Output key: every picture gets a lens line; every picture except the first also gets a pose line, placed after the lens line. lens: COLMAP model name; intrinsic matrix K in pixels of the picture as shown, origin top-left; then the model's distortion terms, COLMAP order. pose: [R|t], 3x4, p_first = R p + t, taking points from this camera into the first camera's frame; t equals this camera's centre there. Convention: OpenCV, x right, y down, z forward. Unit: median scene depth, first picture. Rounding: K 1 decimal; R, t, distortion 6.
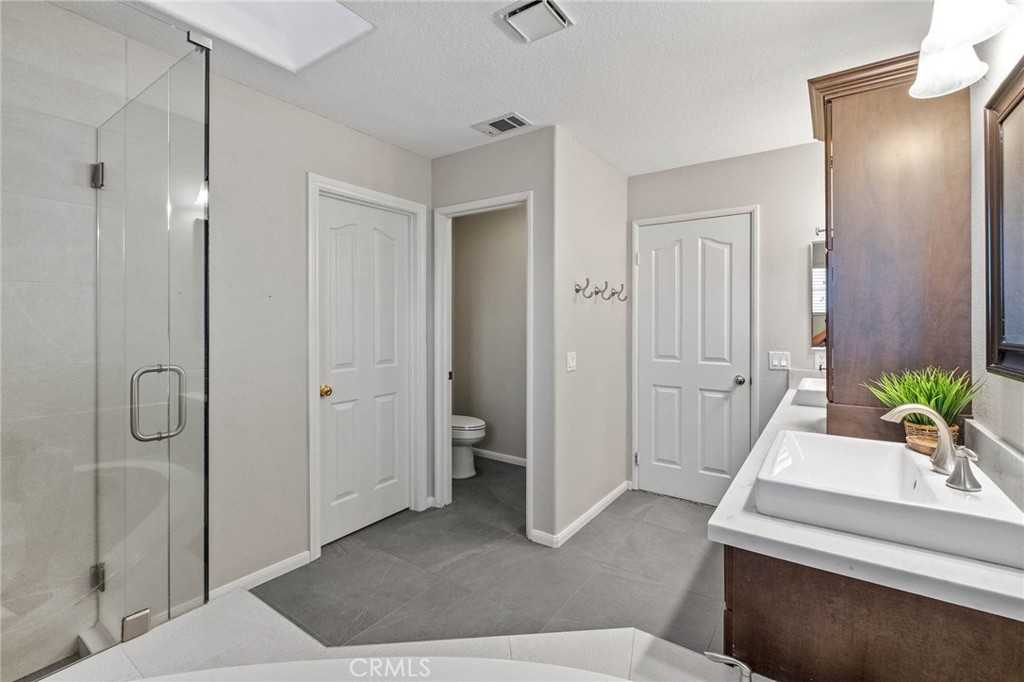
lens RADIAL K [[454.2, 0, 520.8], [0, 454.2, 319.5], [0, 0, 1]] dist [-0.004480, -0.001389]
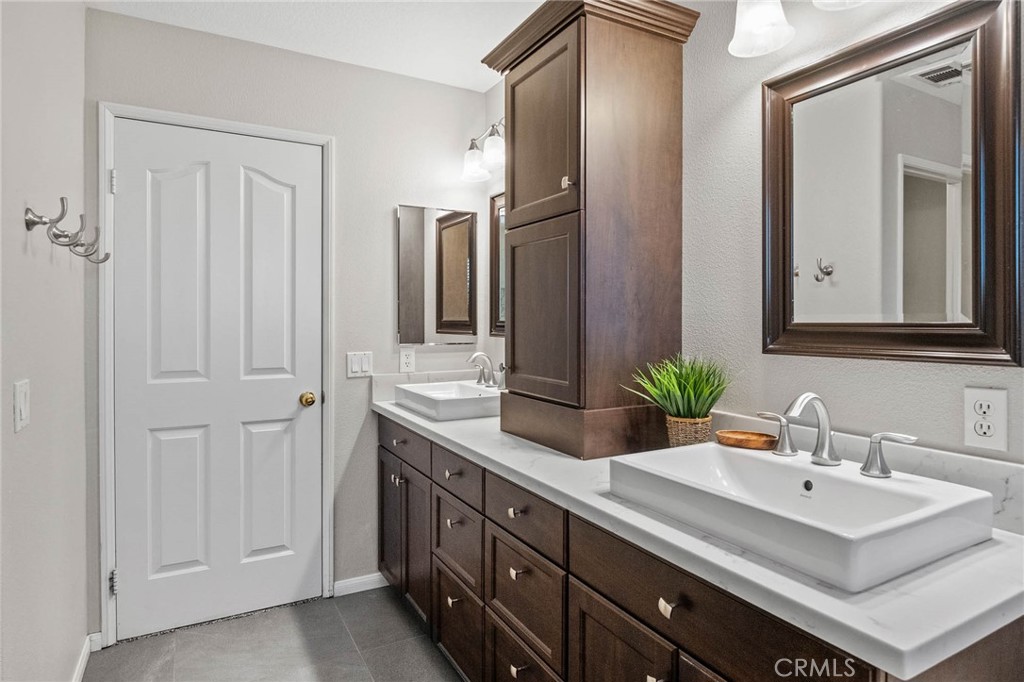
lens RADIAL K [[580.1, 0, 532.4], [0, 580.1, 323.4], [0, 0, 1]] dist [-0.005427, -0.002226]
pose [[0.432083, -0.008144, 0.901797, -0.126377], [-0.003363, 0.999938, 0.010642, 0.014603], [-0.901828, -0.007631, 0.432029, 0.342526]]
